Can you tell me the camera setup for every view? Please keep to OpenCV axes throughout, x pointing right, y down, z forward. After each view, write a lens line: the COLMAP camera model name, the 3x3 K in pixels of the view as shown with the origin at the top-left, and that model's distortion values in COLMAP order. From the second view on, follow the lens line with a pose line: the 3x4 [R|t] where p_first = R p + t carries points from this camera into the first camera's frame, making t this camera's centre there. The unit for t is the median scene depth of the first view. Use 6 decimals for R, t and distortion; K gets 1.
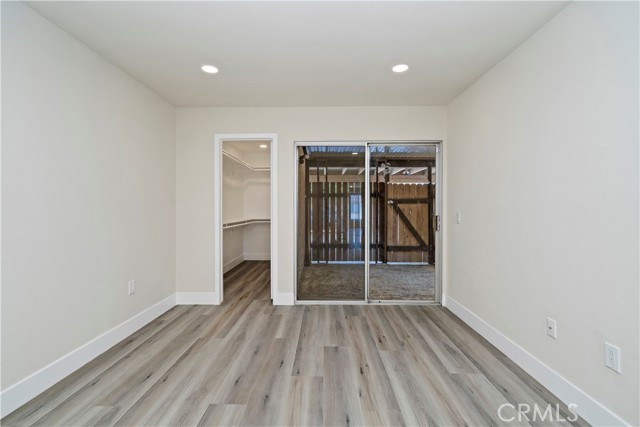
lens RADIAL K [[297.7, 0, 320.6], [0, 297.7, 210.5], [0, 0, 1]] dist [0.011849, -0.001546]
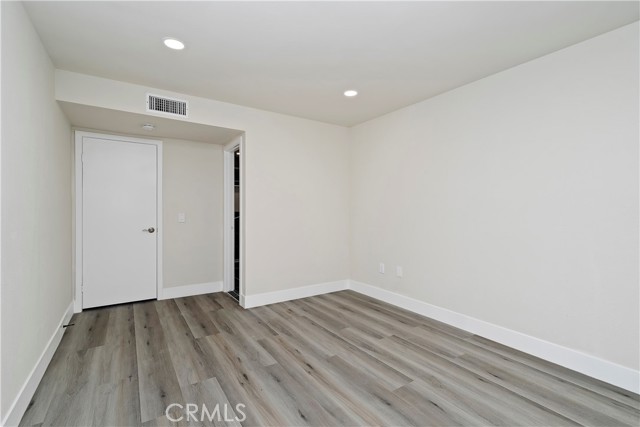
lens RADIAL K [[297.7, 0, 315.1], [0, 297.7, 214.4], [0, 0, 1]] dist [0.011849, -0.001546]
pose [[-0.843271, 0.003132, -0.537480, 0.532908], [-0.007207, 0.999827, 0.017134, -0.009085], [0.537441, 0.018322, -0.843103, 1.649287]]
